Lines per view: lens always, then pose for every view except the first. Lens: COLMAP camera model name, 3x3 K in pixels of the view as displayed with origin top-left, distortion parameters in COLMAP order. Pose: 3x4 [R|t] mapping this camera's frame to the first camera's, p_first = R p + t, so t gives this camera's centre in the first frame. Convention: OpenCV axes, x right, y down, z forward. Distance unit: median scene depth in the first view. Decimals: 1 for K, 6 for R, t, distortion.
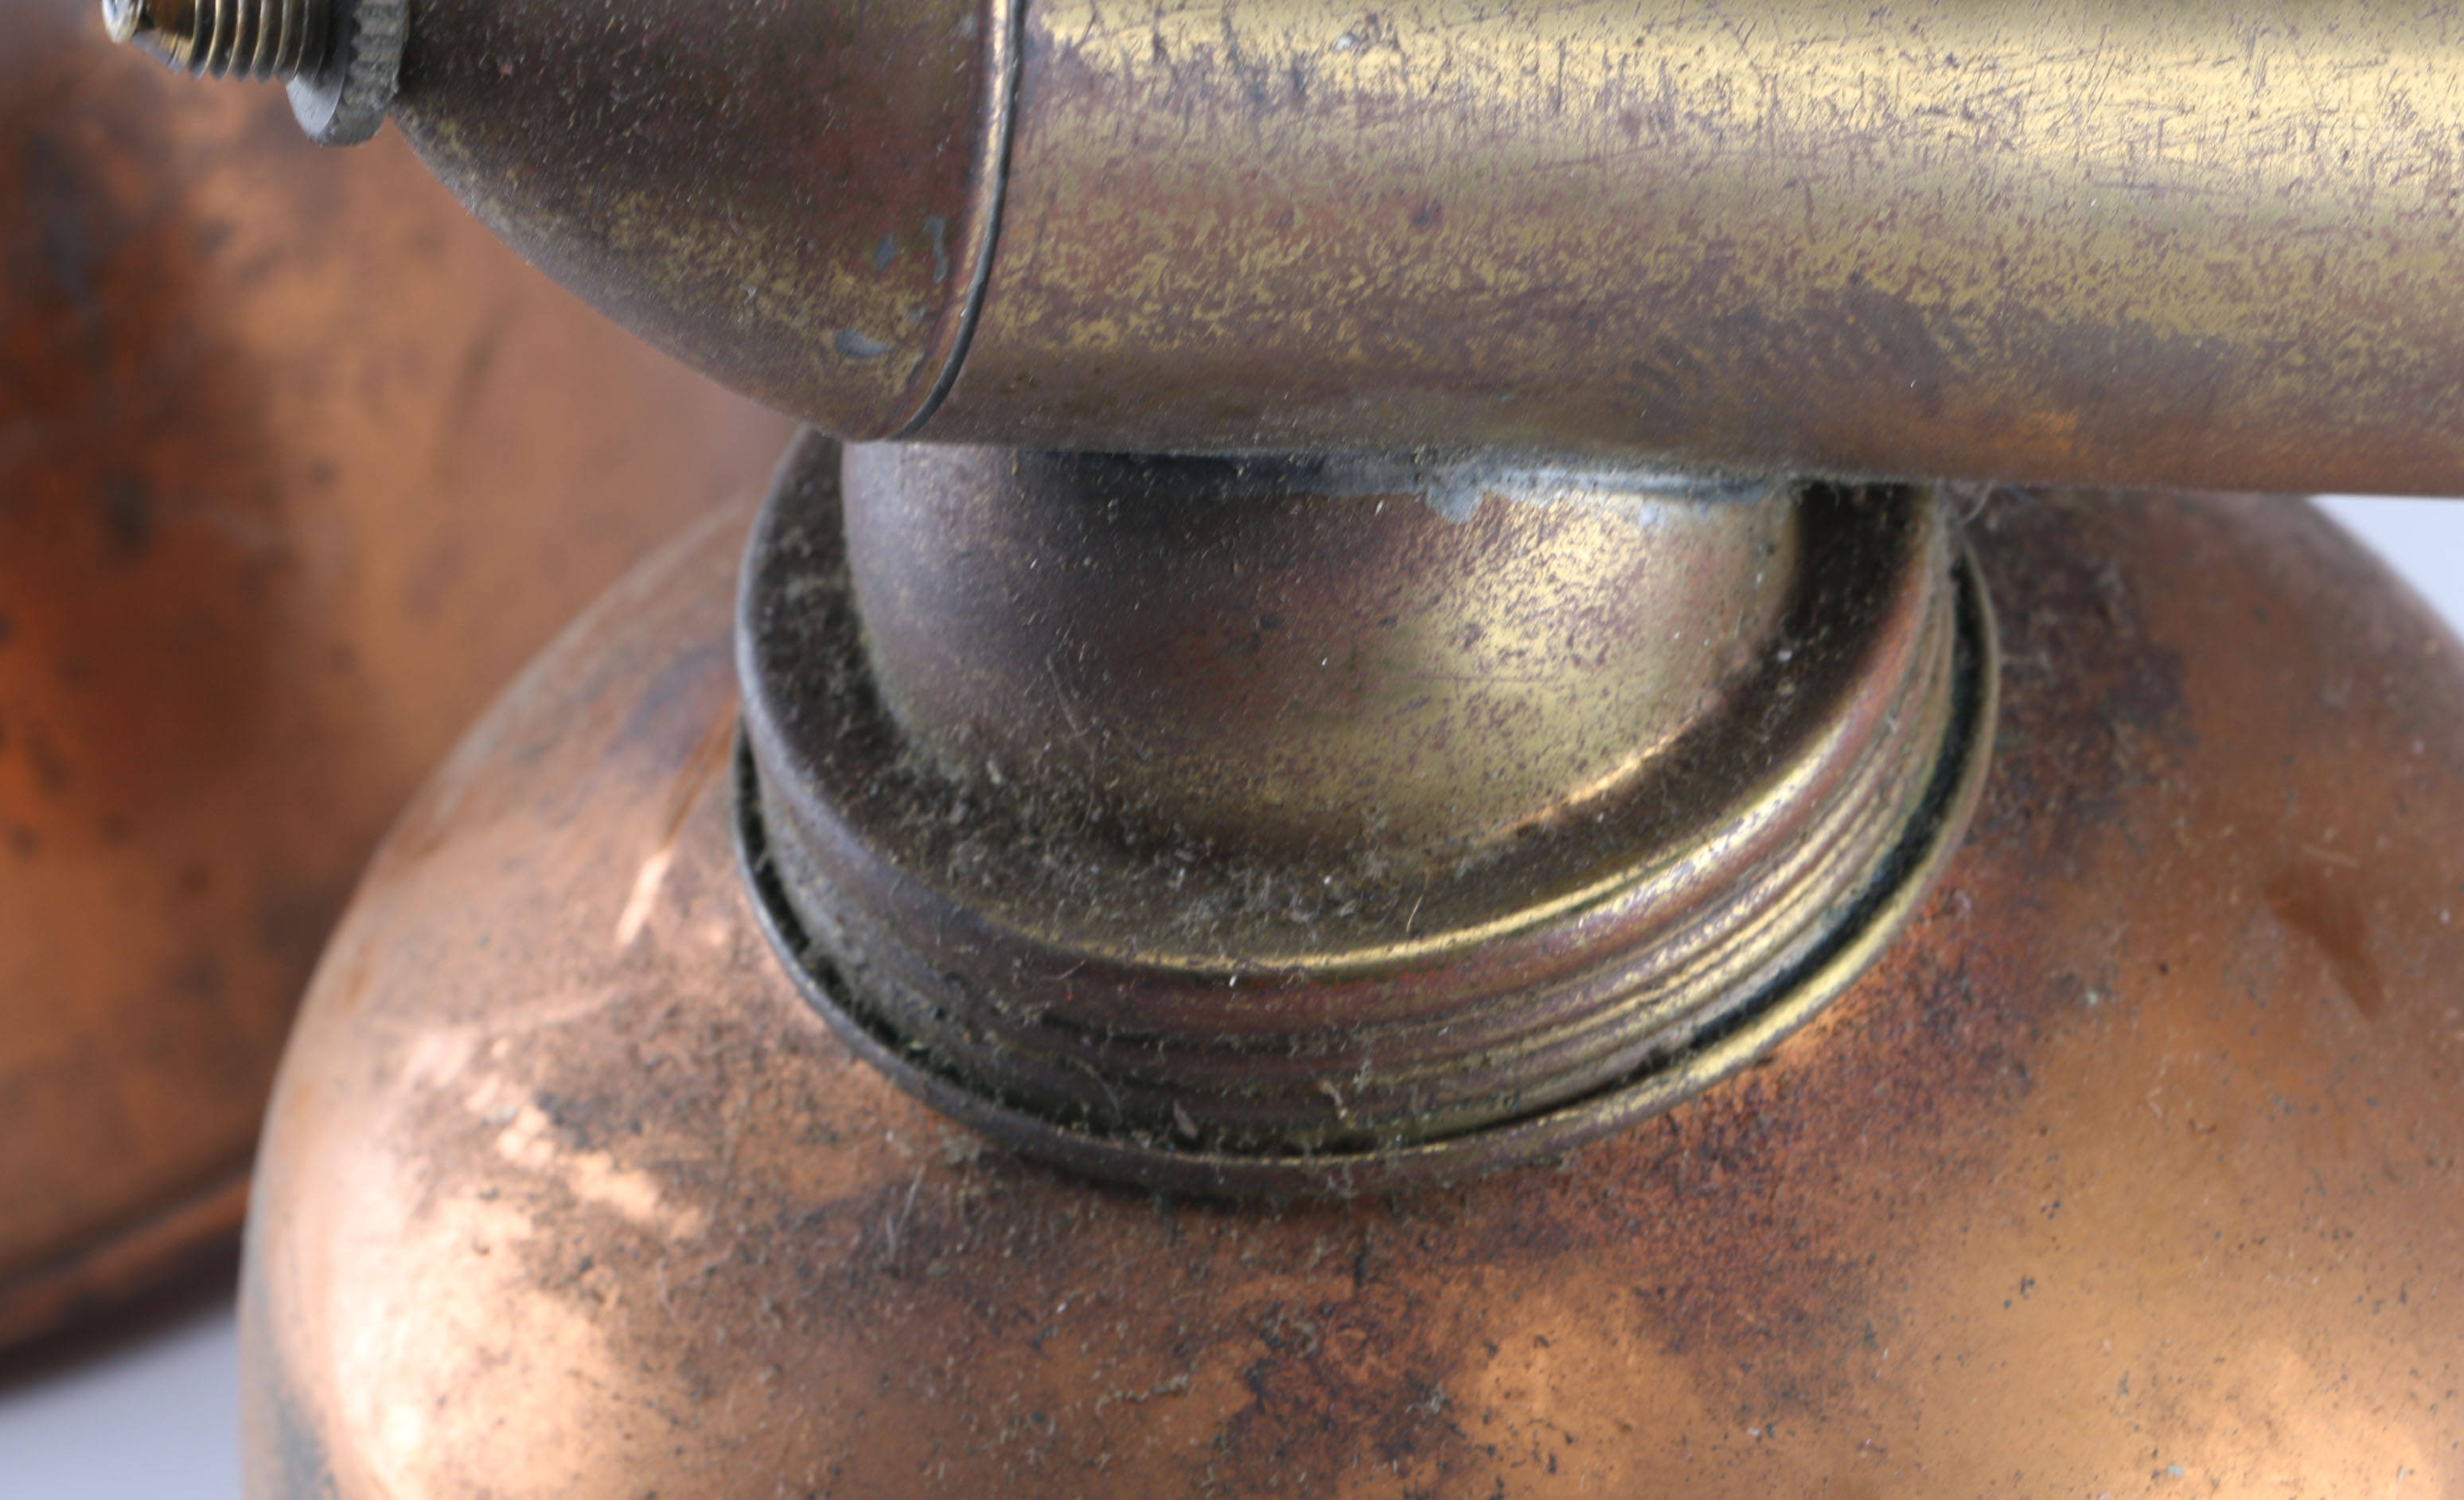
lens RADIAL K [[12662.0, 0, 1234.7], [0, 12662.0, 748.5], [0, 0, 1]] dist [0.628848, 0.000000]
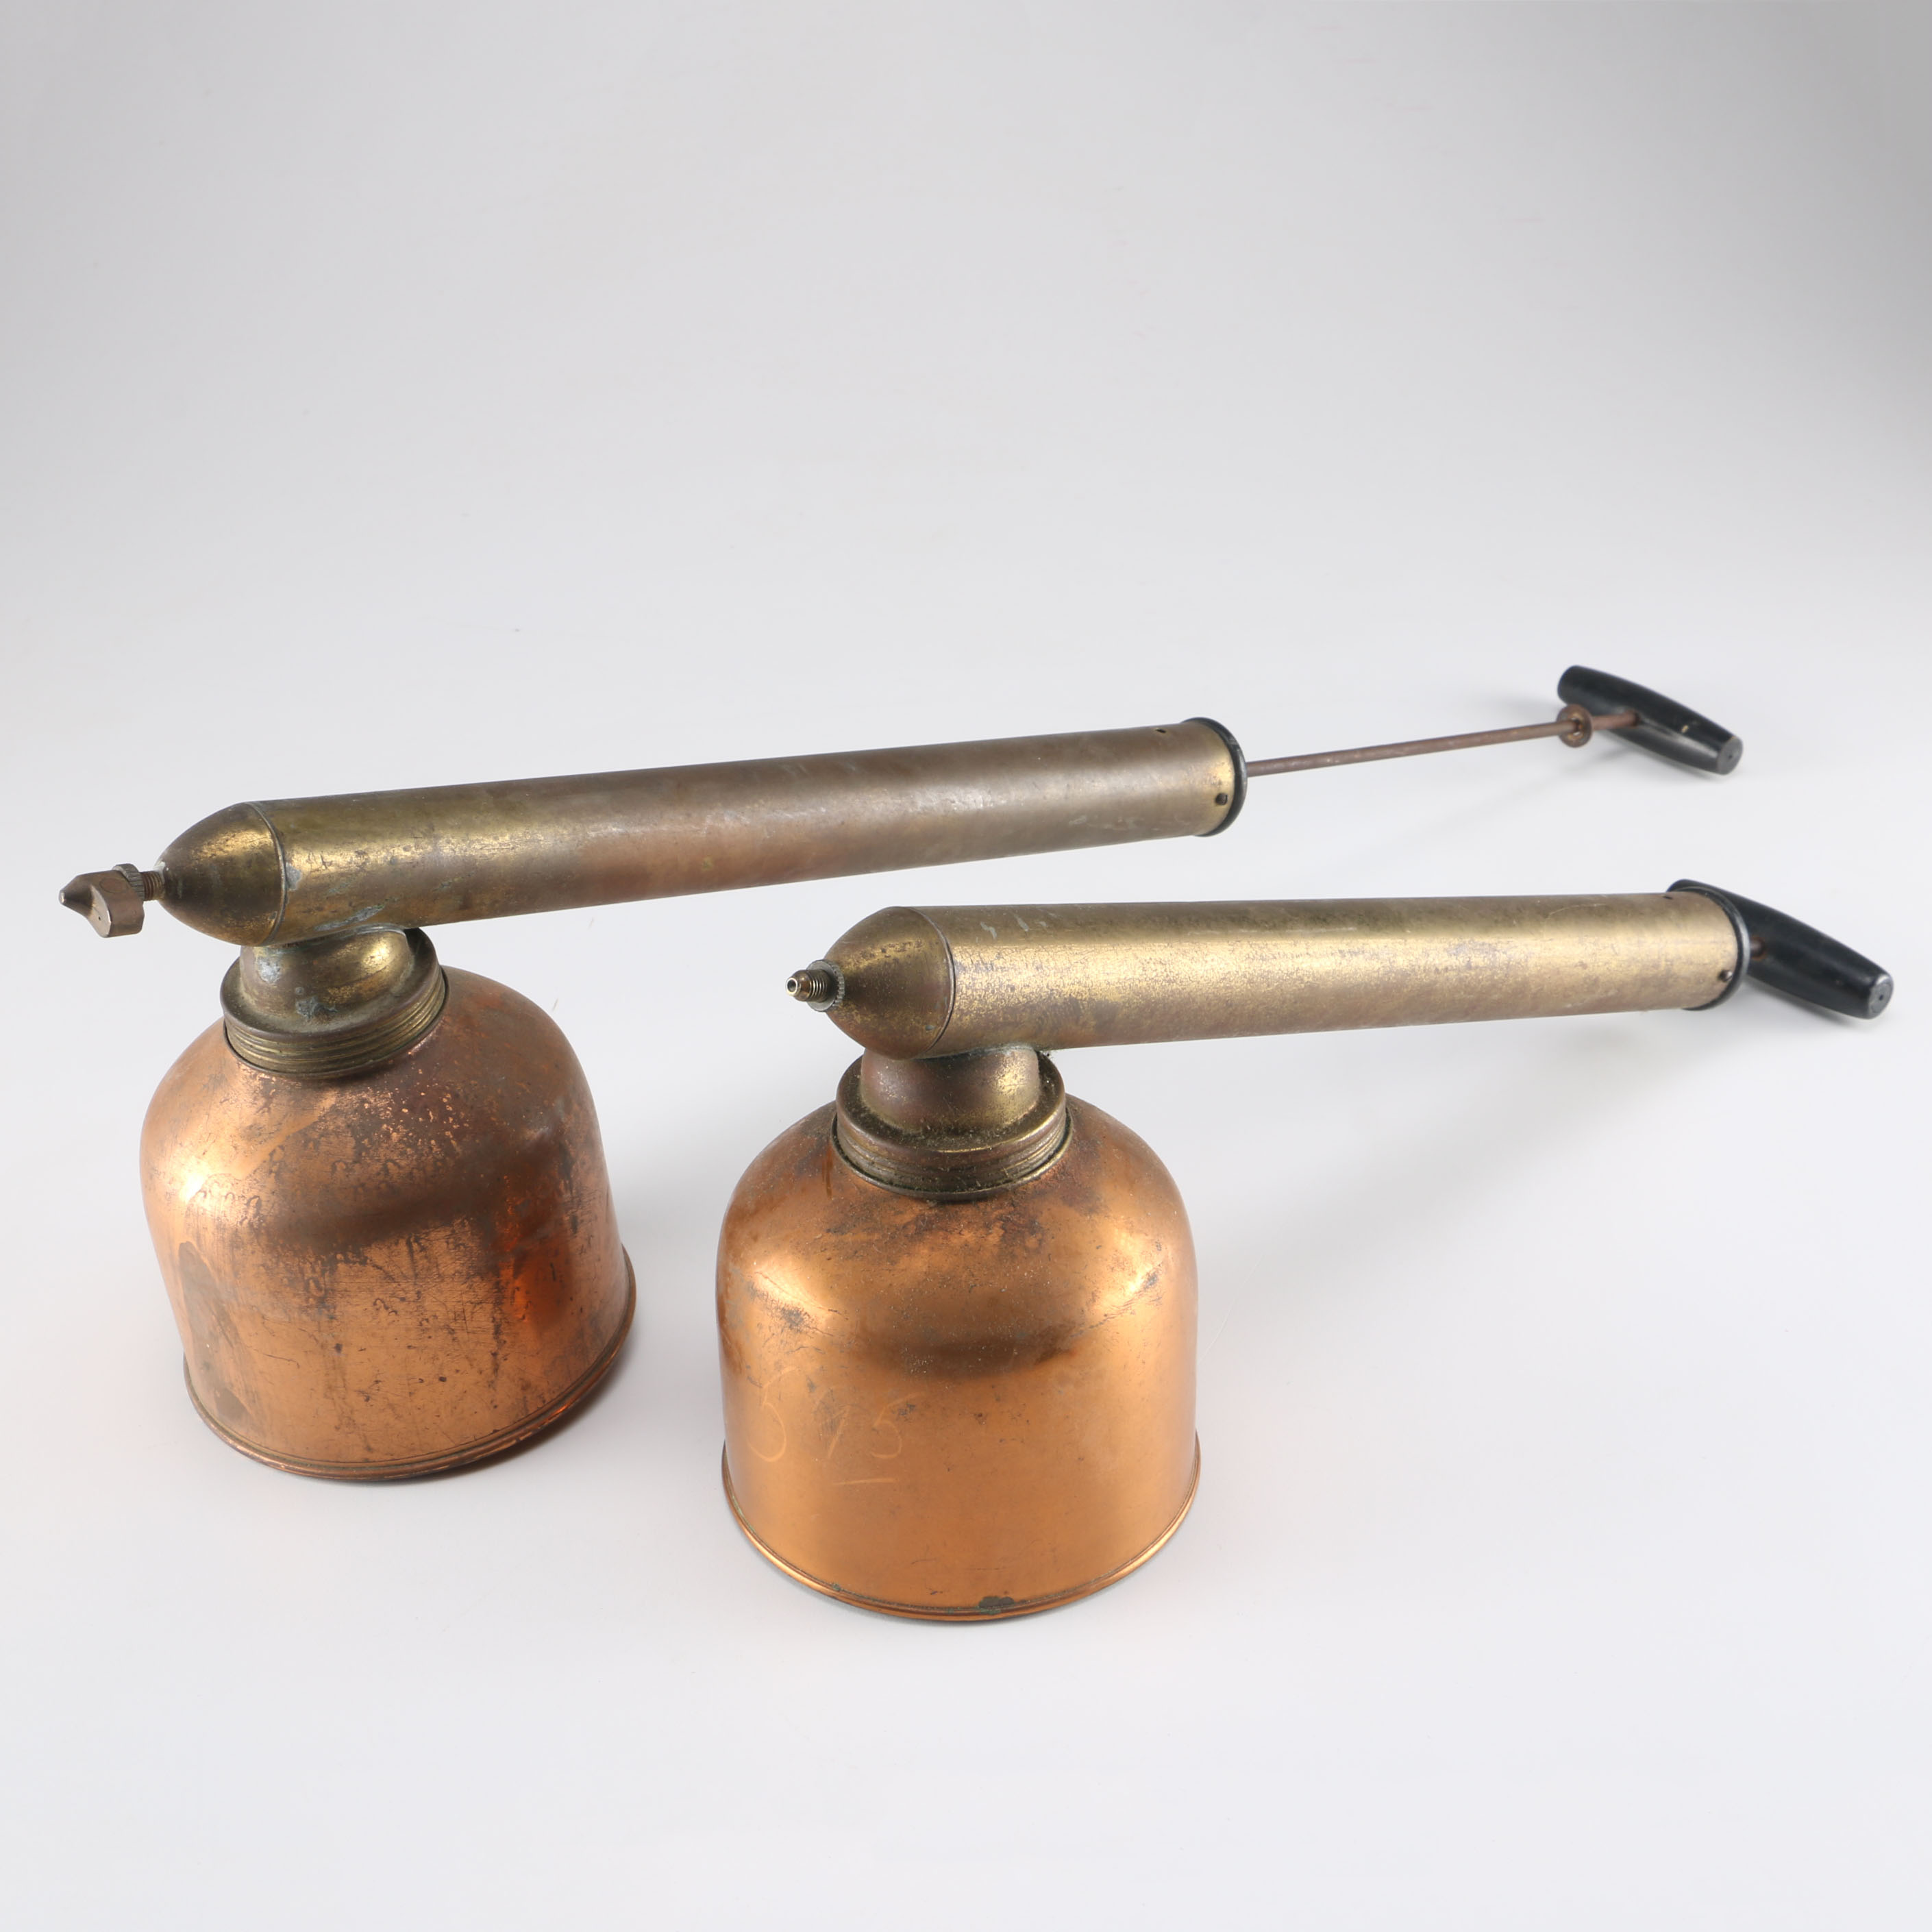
lens RADIAL K [[3174.6, 0, 883.6], [0, 3174.6, 995.8], [0, 0, 1]] dist [-0.001256, 0.000000]
pose [[0.874242, -0.157542, 0.459217, -0.632627], [0.275303, 0.939974, -0.201638, 0.211467], [-0.399886, 0.302704, 0.865137, -0.151138]]
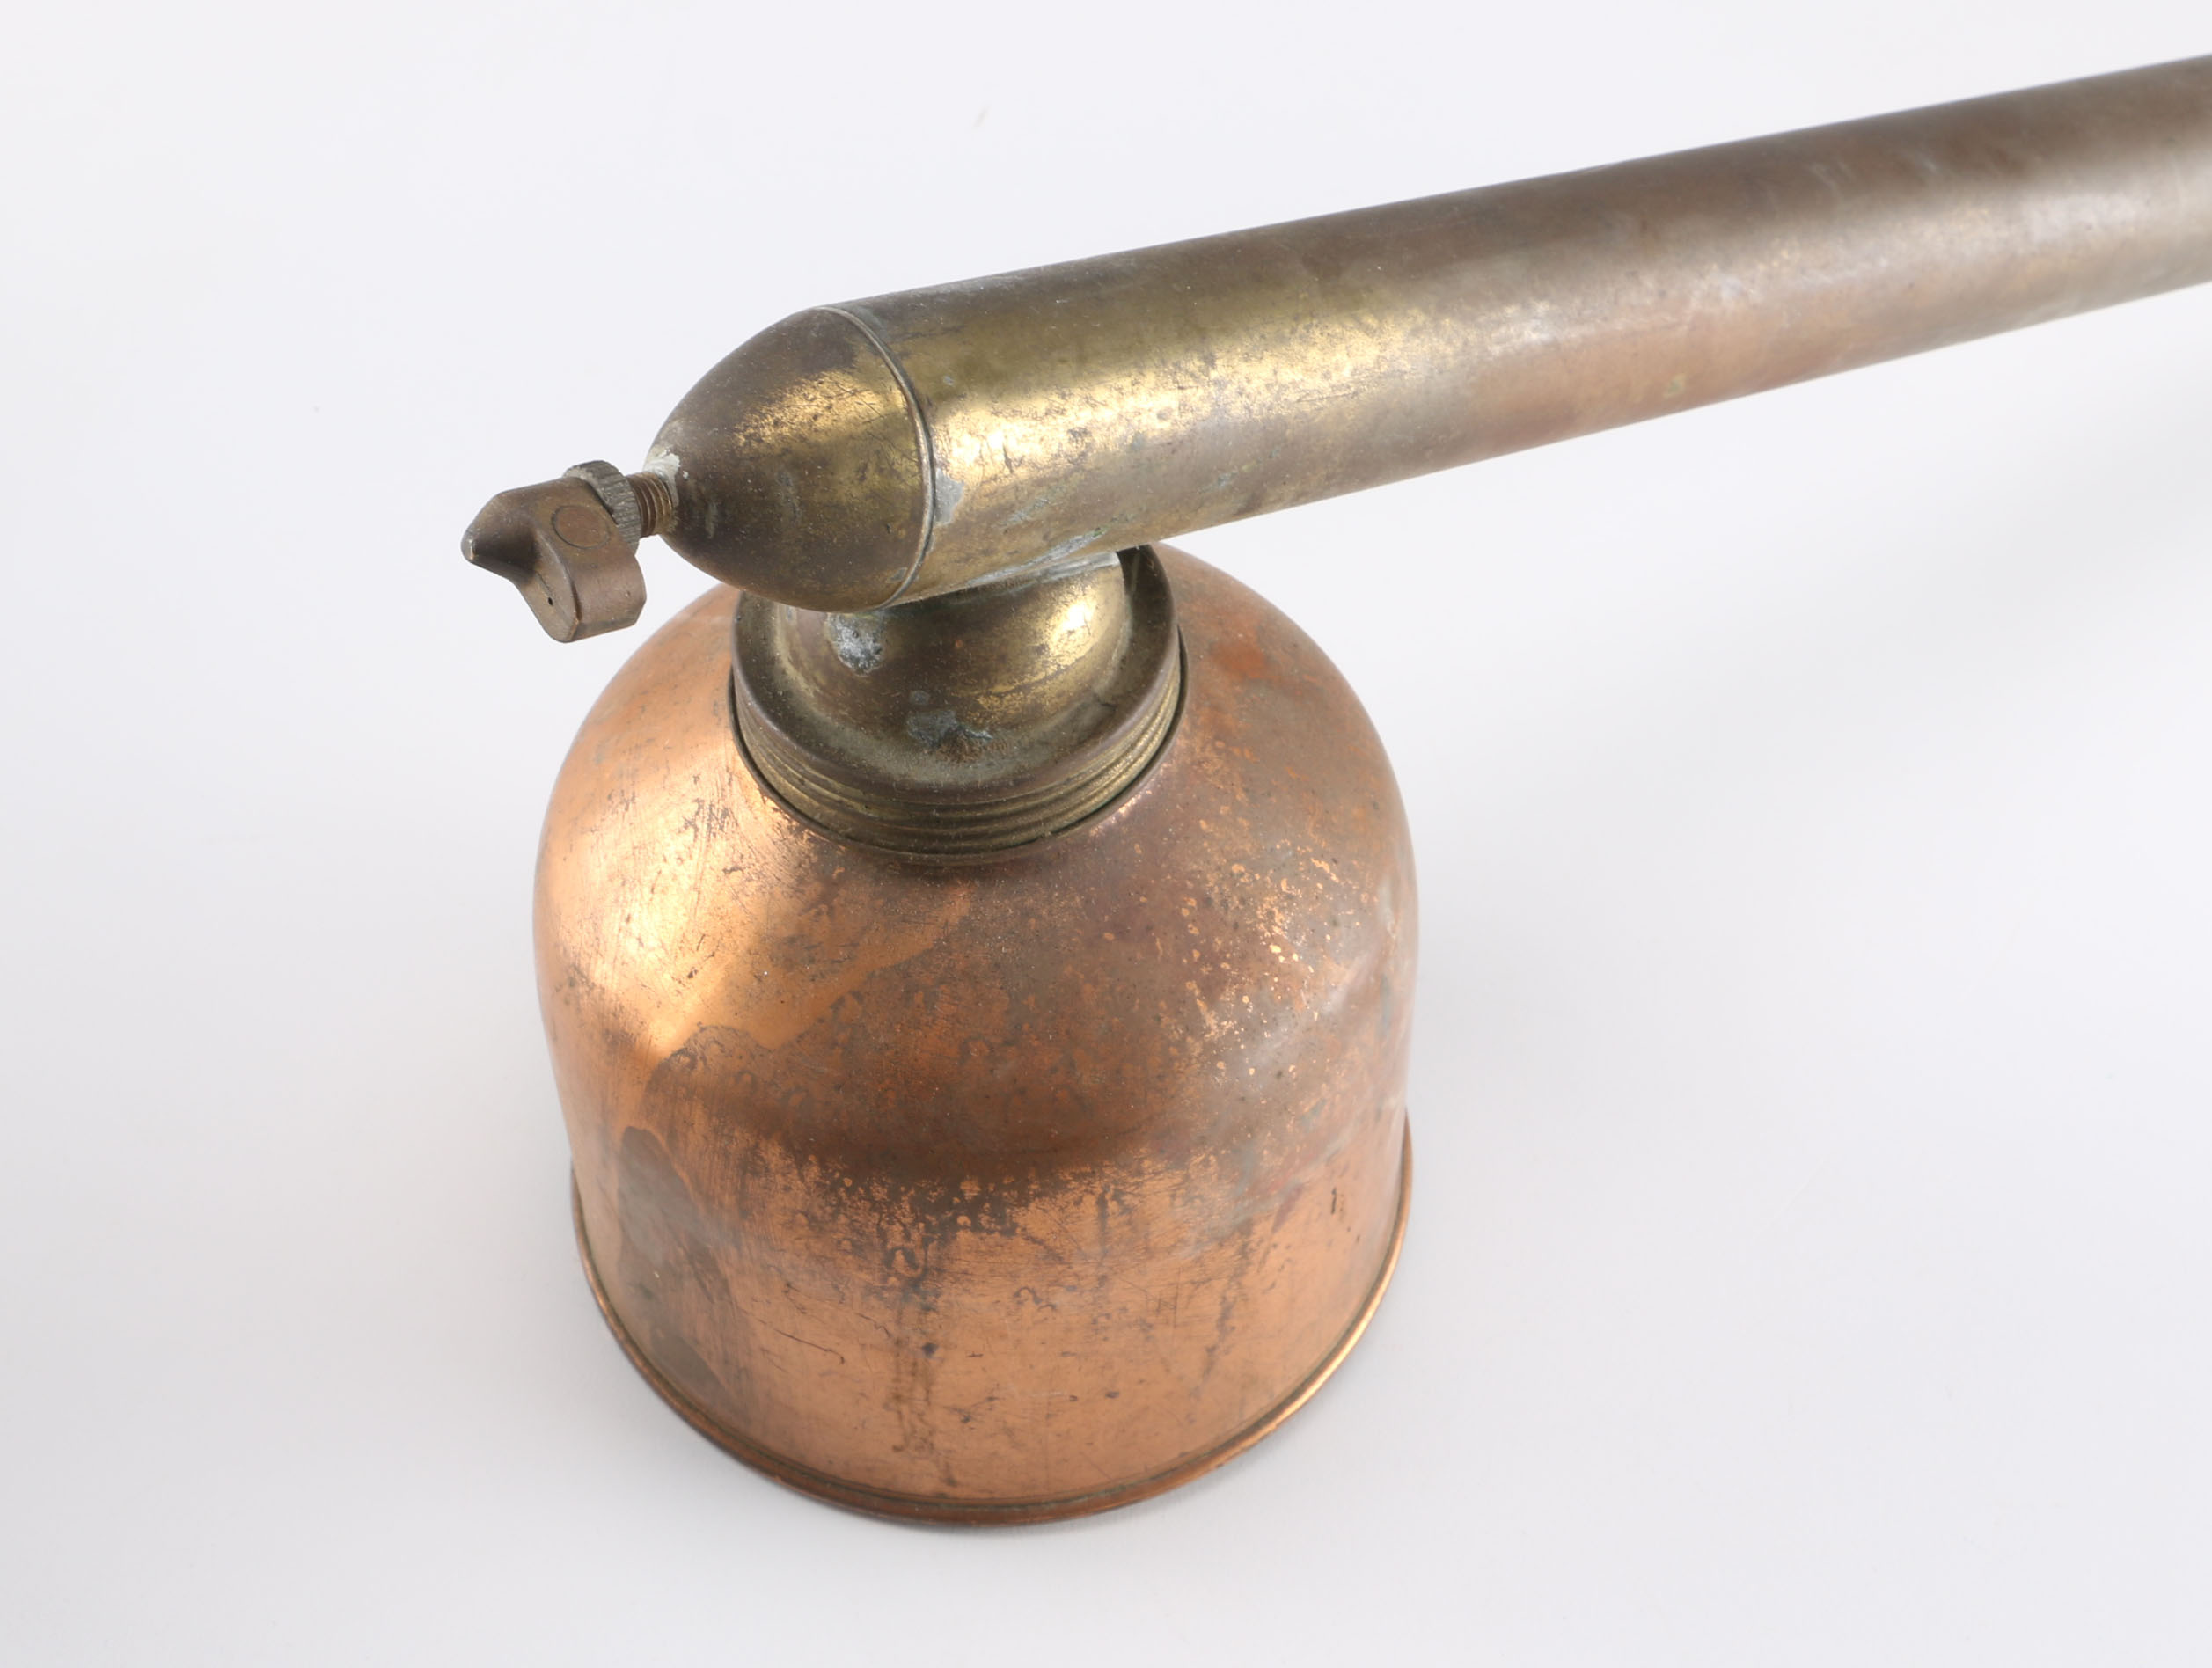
lens RADIAL K [[3593.4, 0, 845.6], [0, 3593.4, 809.4], [0, 0, 1]] dist [-0.029642, 0.000000]
pose [[0.902323, -0.210206, 0.376333, -0.520612], [0.204221, 0.977308, 0.056233, -0.164603], [-0.379614, 0.026115, 0.924776, 0.462182]]
